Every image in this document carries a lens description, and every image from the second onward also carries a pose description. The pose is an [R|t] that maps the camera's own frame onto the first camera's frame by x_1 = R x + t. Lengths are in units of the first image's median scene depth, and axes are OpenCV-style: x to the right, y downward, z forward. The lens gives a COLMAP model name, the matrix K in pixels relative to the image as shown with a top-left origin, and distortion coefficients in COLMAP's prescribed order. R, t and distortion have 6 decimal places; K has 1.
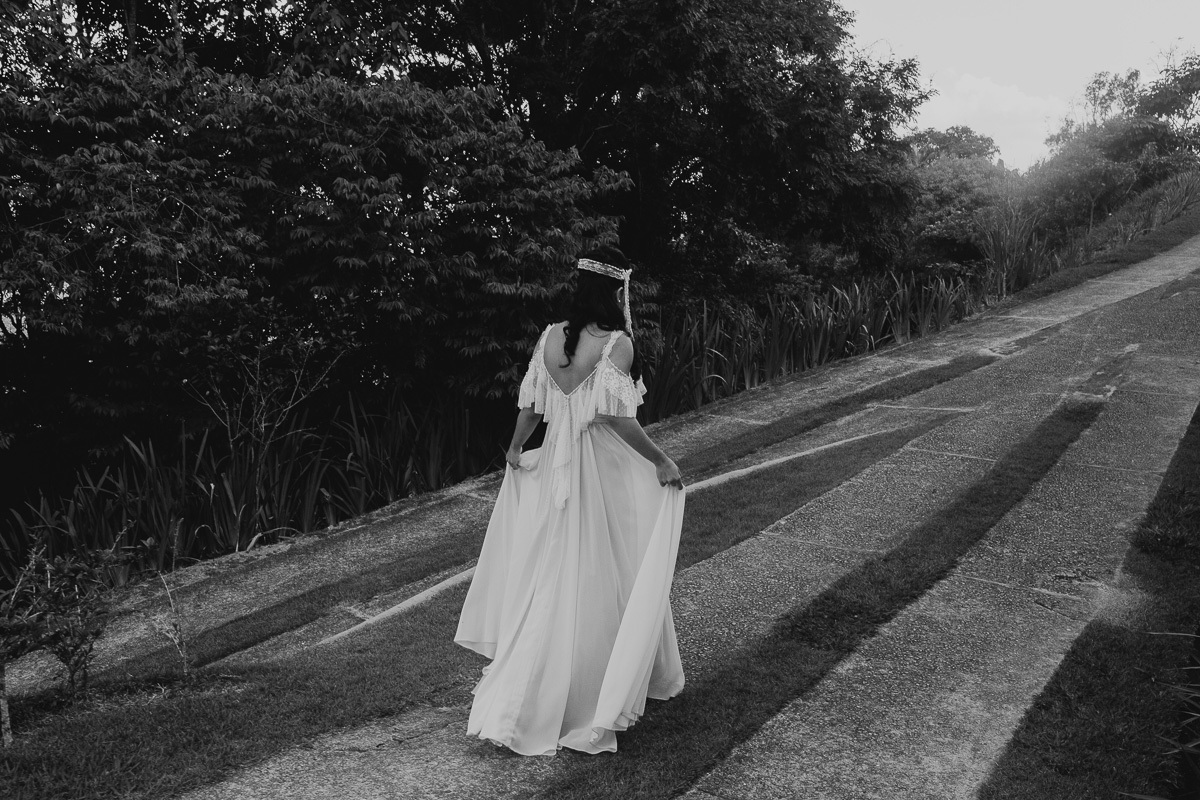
lens RADIAL K [[1187.0, 0, 598.3], [0, 1187.0, 399.9], [0, 0, 1]] dist [-0.005980, 0.000000]
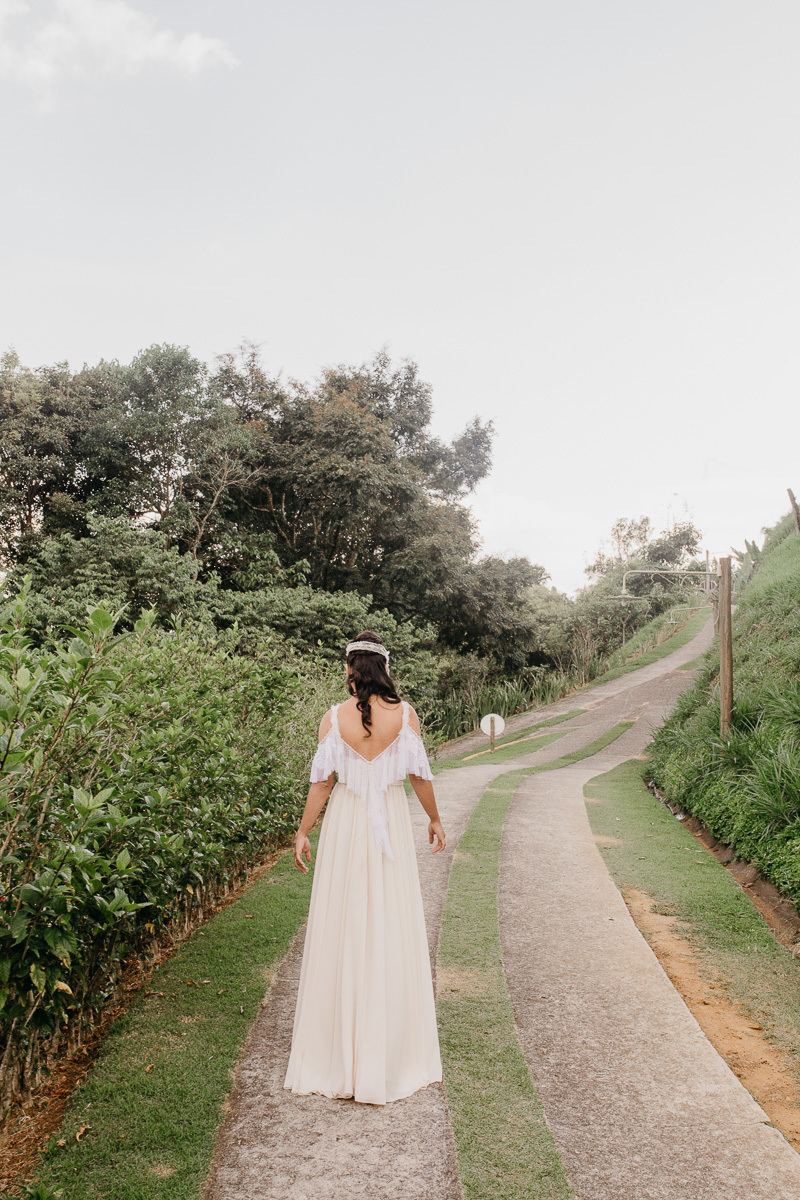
lens RADIAL K [[1187.0, 0, 400.7], [0, 1187.0, 599.6], [0, 0, 1]] dist [-0.005980, 0.000000]
pose [[0.979001, -0.012694, 0.203459, -0.198502], [0.048085, 0.984277, -0.169963, 0.053262], [-0.198103, 0.176178, 0.964218, -0.480288]]
